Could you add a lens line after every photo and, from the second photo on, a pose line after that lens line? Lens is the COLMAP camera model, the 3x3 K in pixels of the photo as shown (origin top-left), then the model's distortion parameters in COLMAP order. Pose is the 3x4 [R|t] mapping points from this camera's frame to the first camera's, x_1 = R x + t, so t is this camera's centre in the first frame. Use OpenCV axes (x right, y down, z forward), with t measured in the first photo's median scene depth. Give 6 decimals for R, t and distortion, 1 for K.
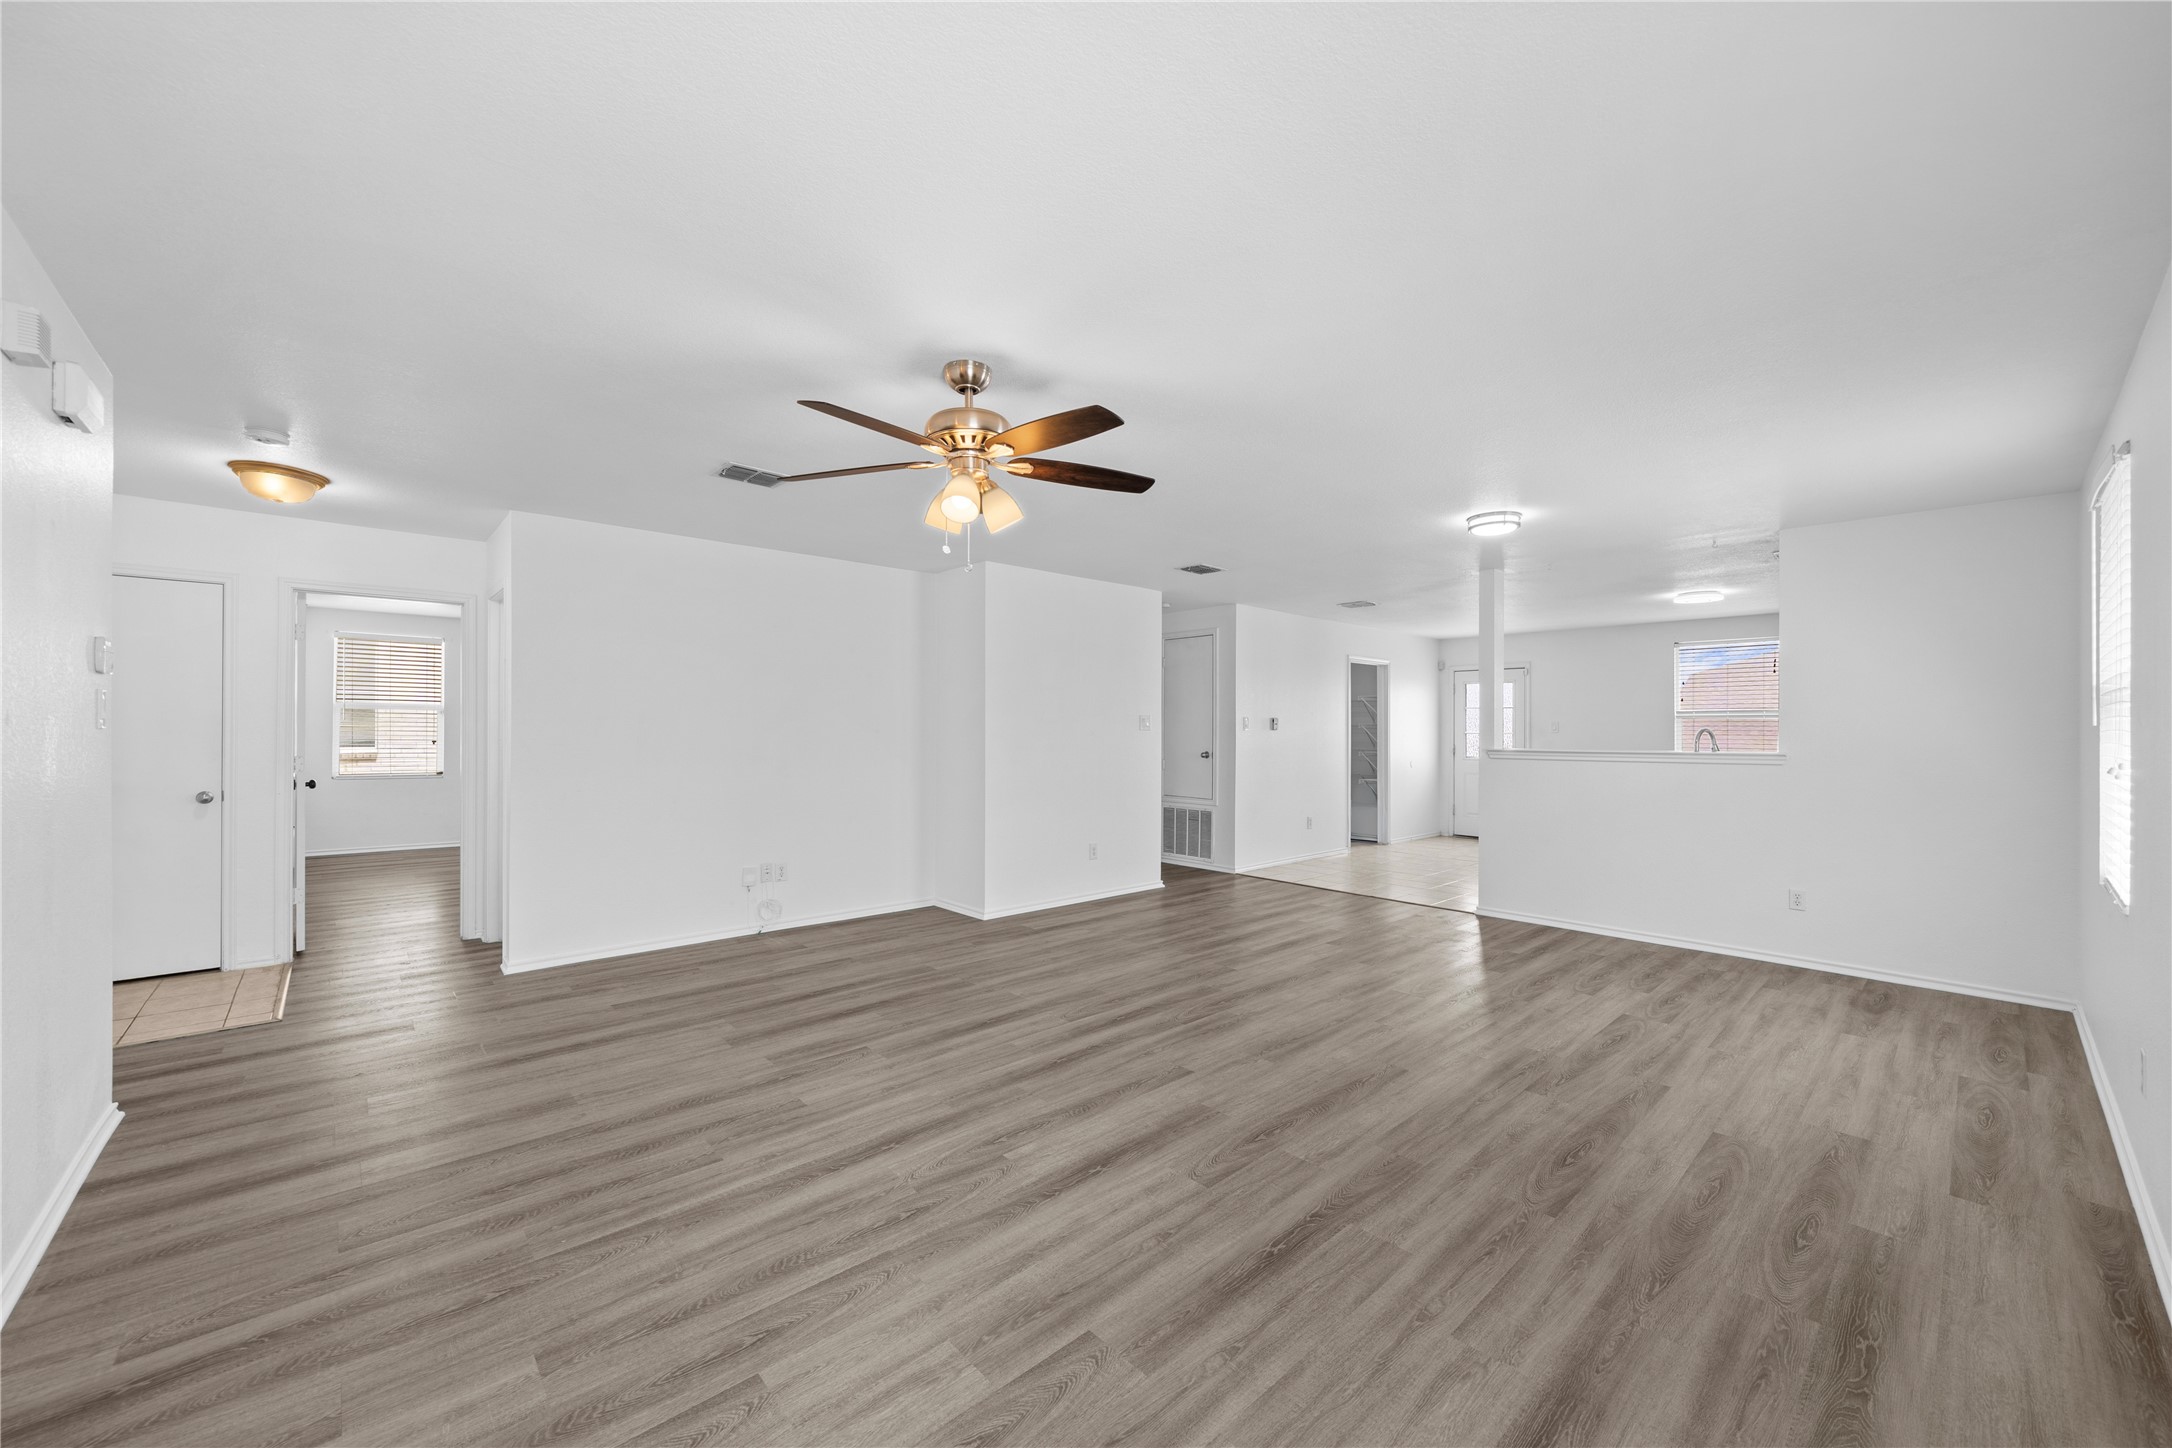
lens RADIAL K [[826.1, 0, 1077.5], [0, 826.1, 721.2], [0, 0, 1]] dist [-0.002377, 0.000056]
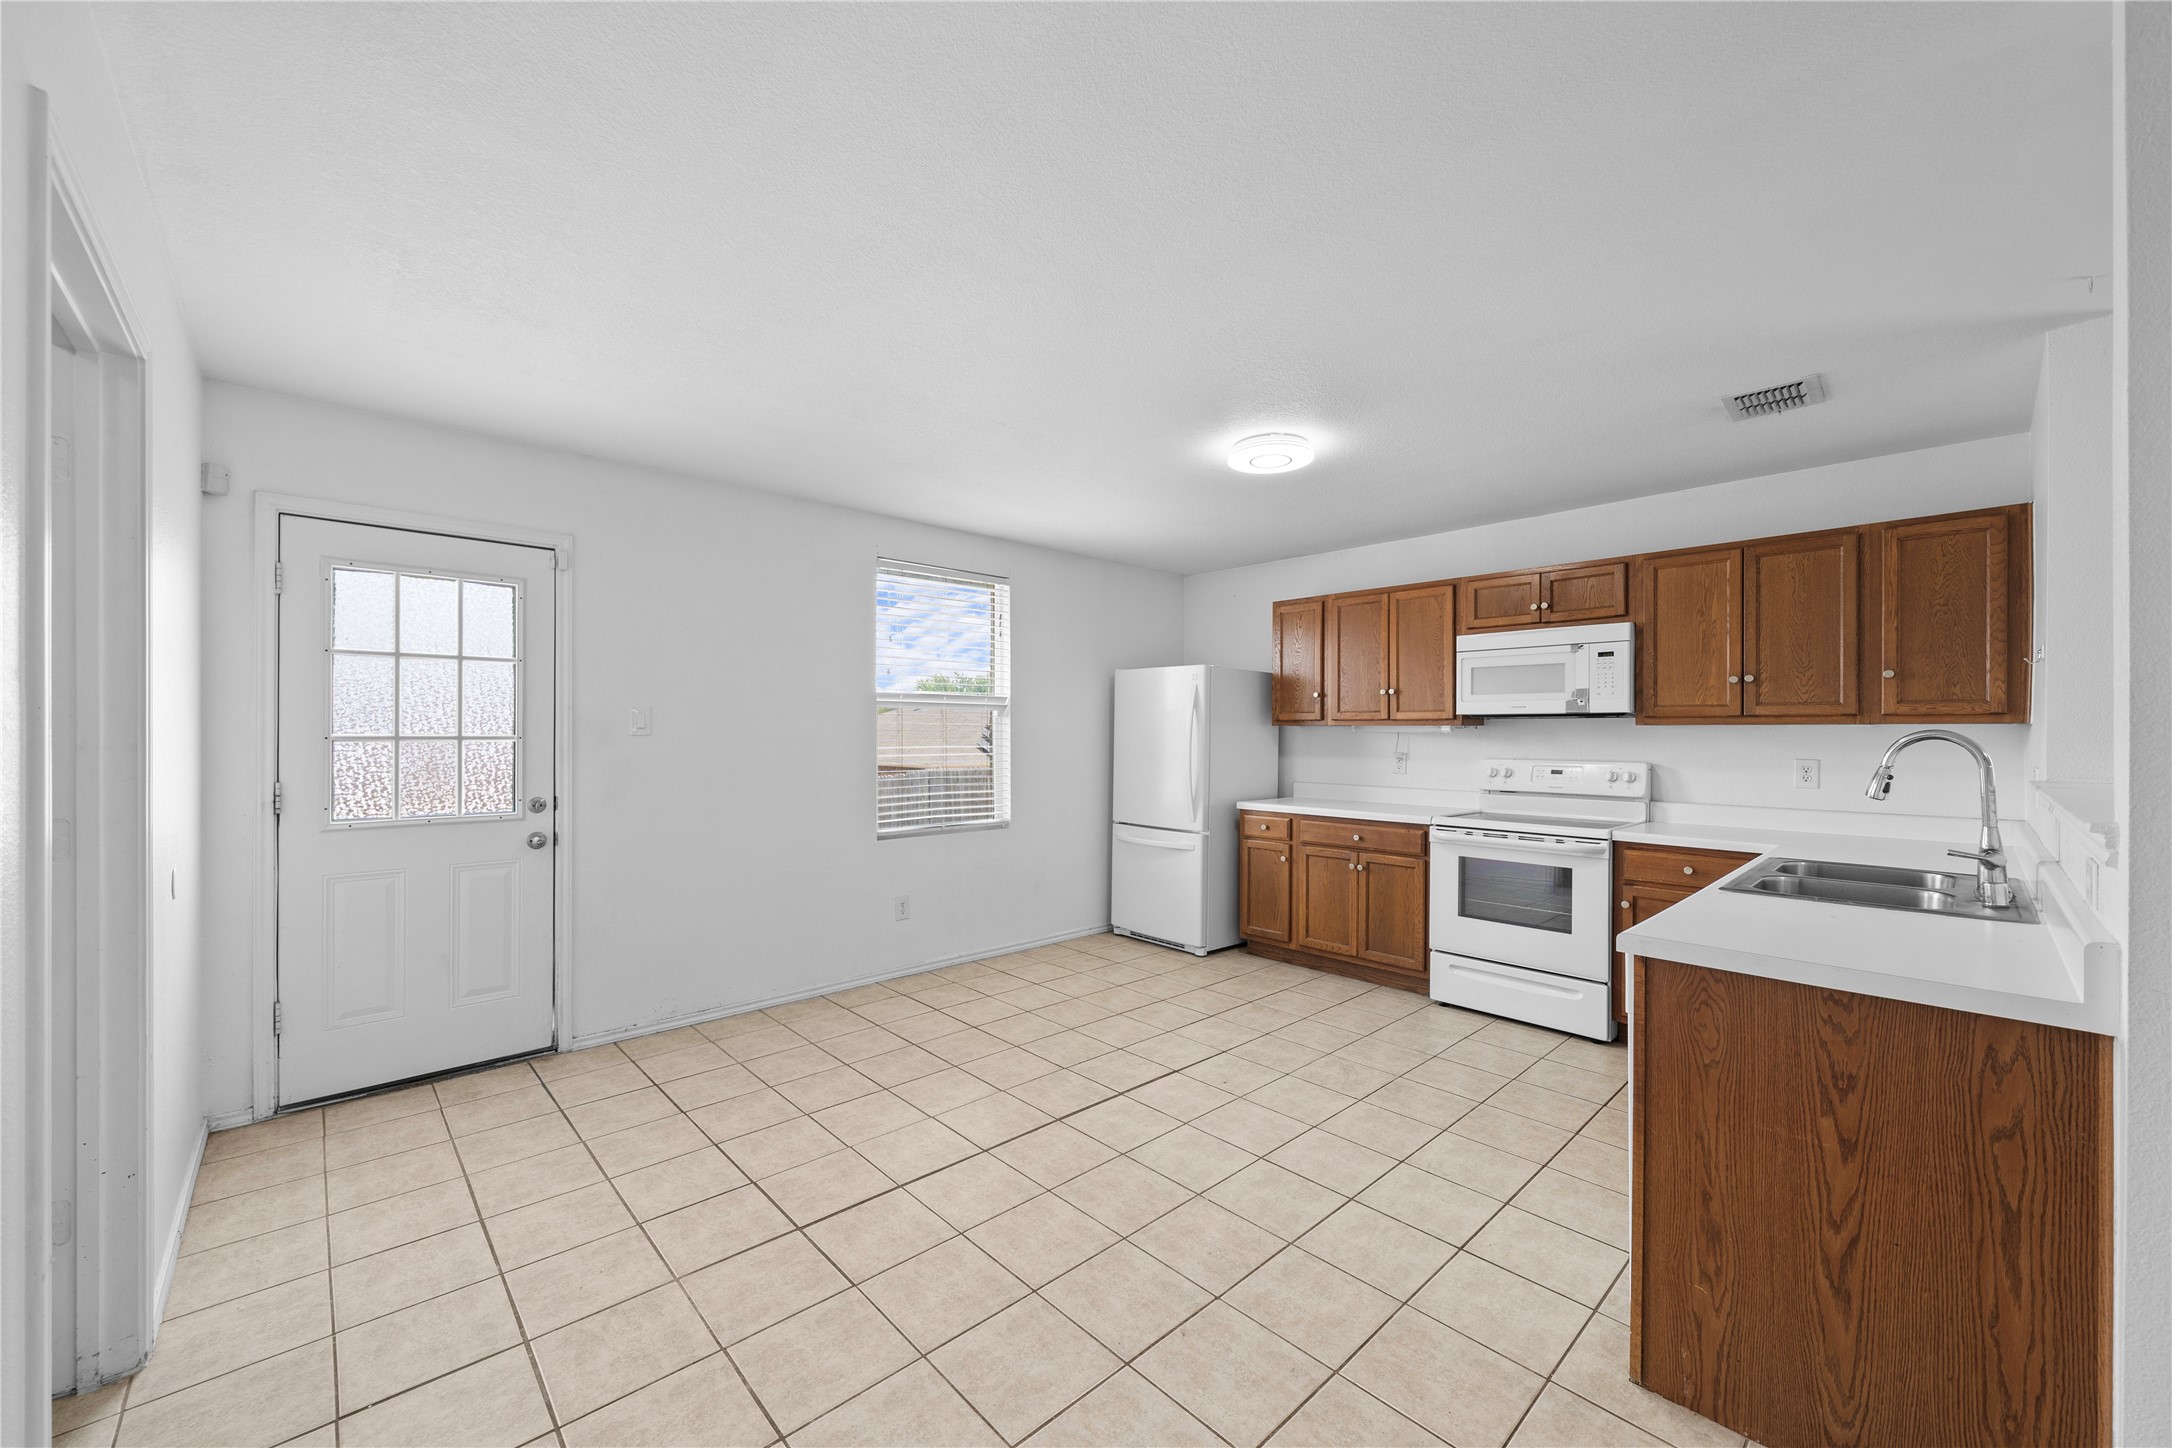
lens RADIAL K [[831.5, 0, 1077.9], [0, 831.5, 736.1], [0, 0, 1]] dist [-0.002163, -0.000161]
pose [[-0.006752, -0.008591, 0.999940, 0.536469], [-0.015031, 0.999851, 0.008489, 0.021940], [-0.999864, -0.014972, -0.006880, 2.215835]]
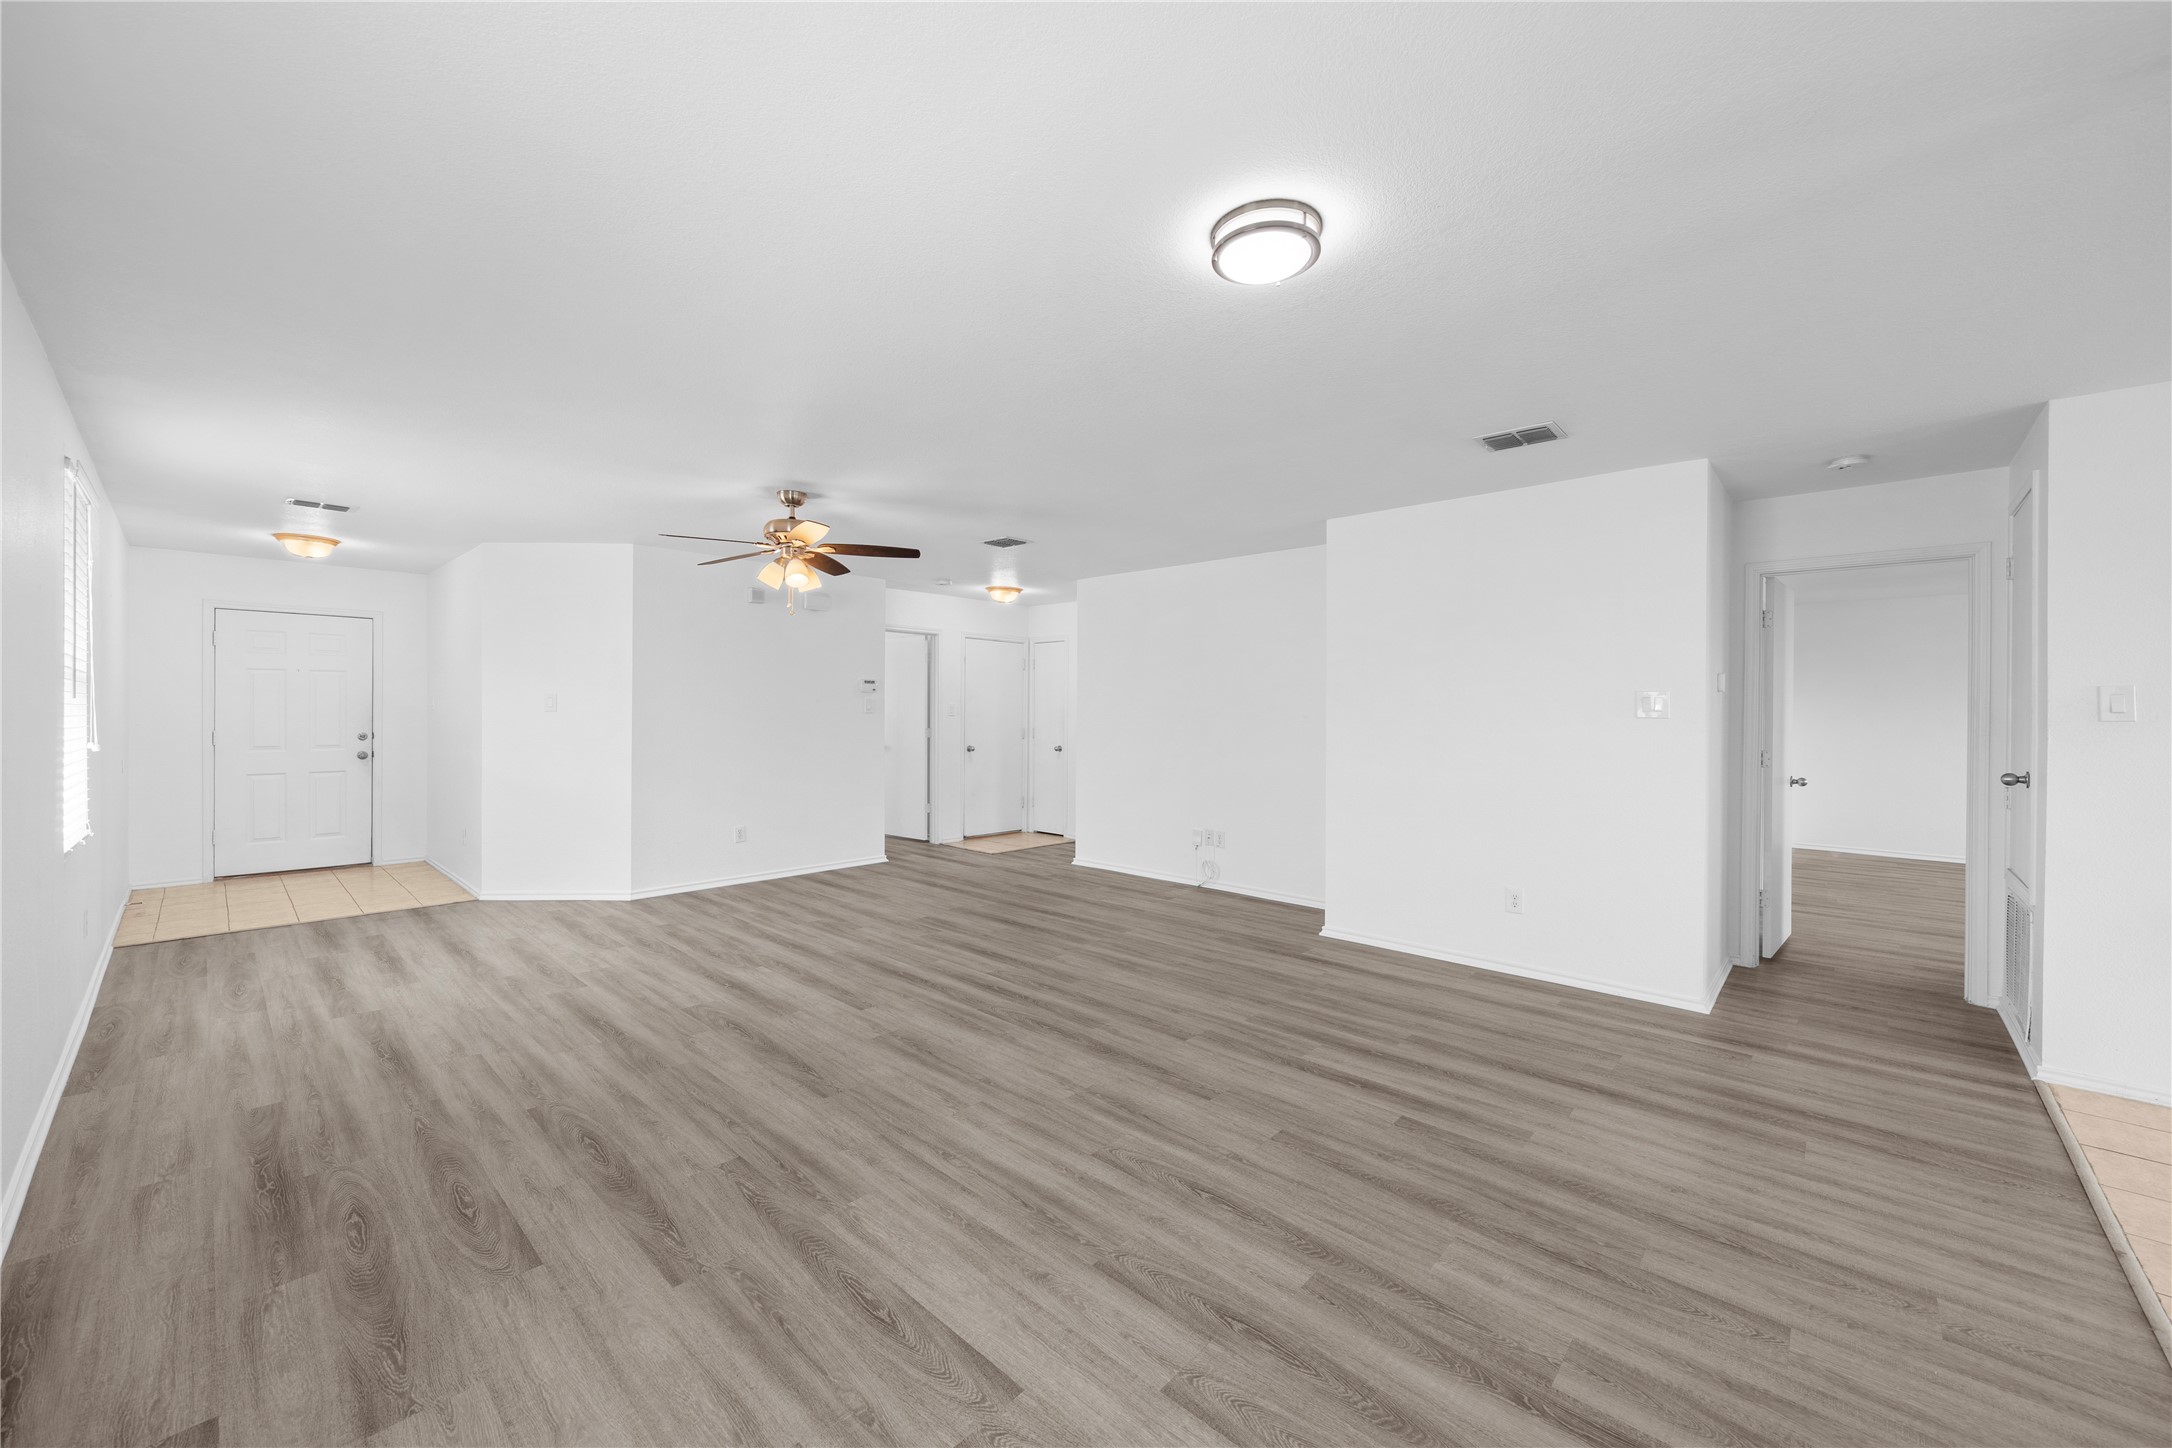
lens RADIAL K [[826.1, 0, 1077.5], [0, 826.1, 721.2], [0, 0, 1]] dist [-0.002377, 0.000056]
pose [[0.081558, 0.005237, -0.996655, 1.206423], [0.003171, 0.999980, 0.005514, 0.016406], [0.996664, -0.003611, 0.081540, 1.114105]]
